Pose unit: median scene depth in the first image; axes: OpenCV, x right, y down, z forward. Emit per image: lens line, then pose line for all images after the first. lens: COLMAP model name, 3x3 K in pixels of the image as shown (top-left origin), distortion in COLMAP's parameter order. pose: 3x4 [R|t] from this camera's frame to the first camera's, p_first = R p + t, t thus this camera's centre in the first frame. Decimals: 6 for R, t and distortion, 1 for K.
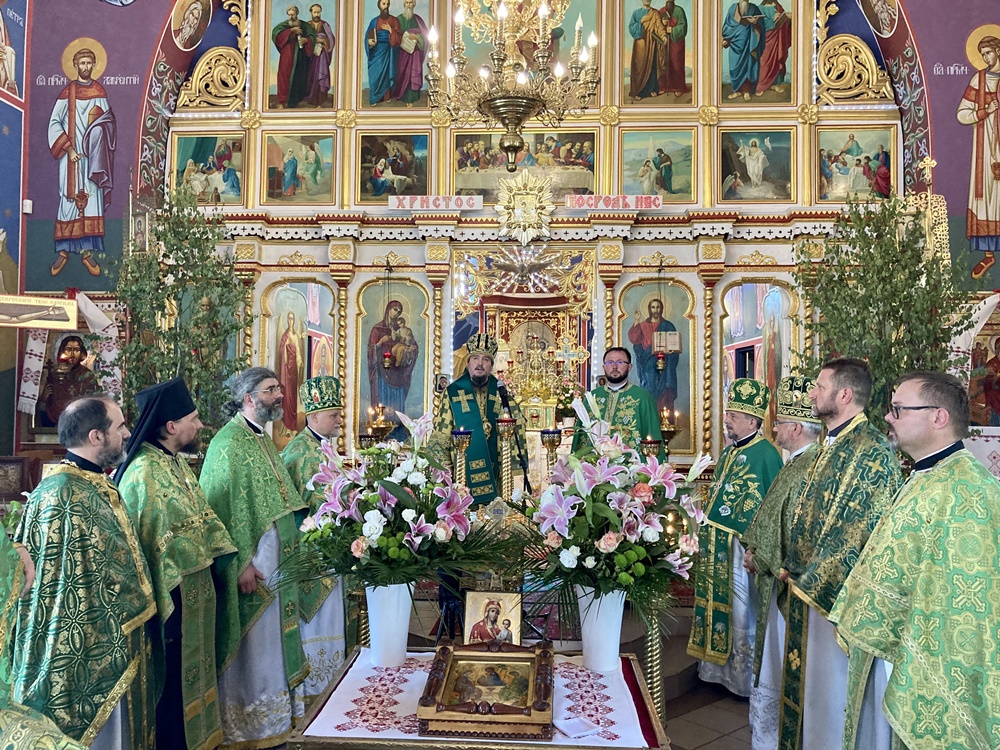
lens RADIAL K [[795.4, 0, 500.0], [0, 795.4, 375.0], [0, 0, 1]] dist [0.015658, 0.000119]
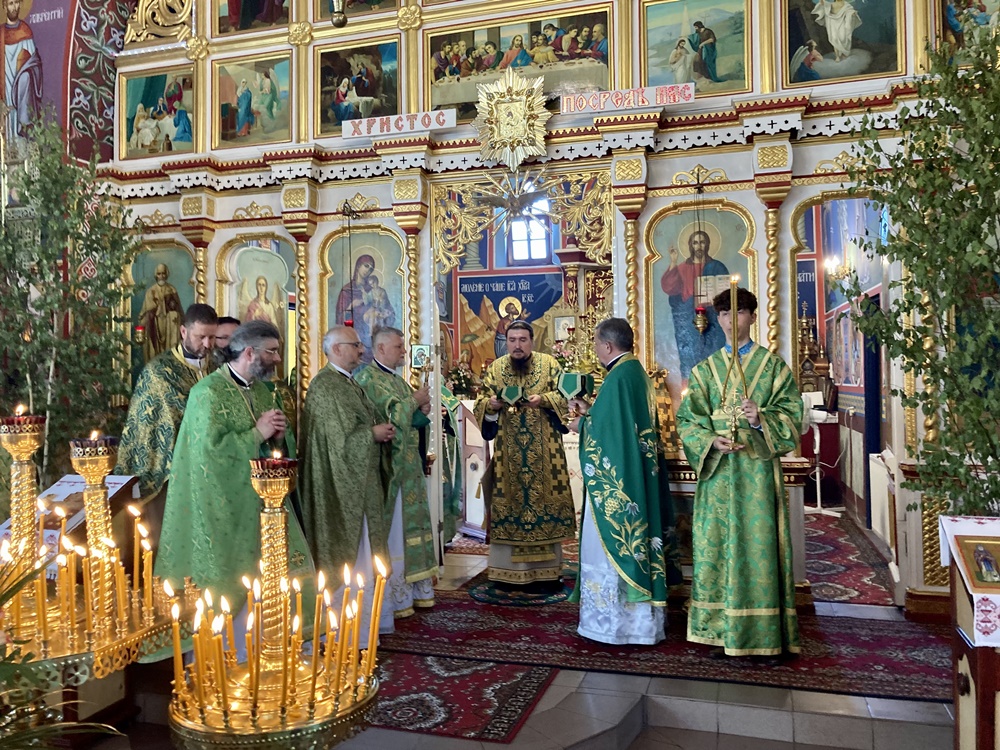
lens RADIAL K [[814.1, 0, 495.4], [0, 814.1, 362.8], [0, 0, 1]] dist [0.005031, 0.008286]
pose [[0.972832, -0.027111, -0.229920, 0.183348], [0.029898, 0.999516, 0.008648, 0.011969], [0.229574, -0.015287, 0.973171, 0.238470]]
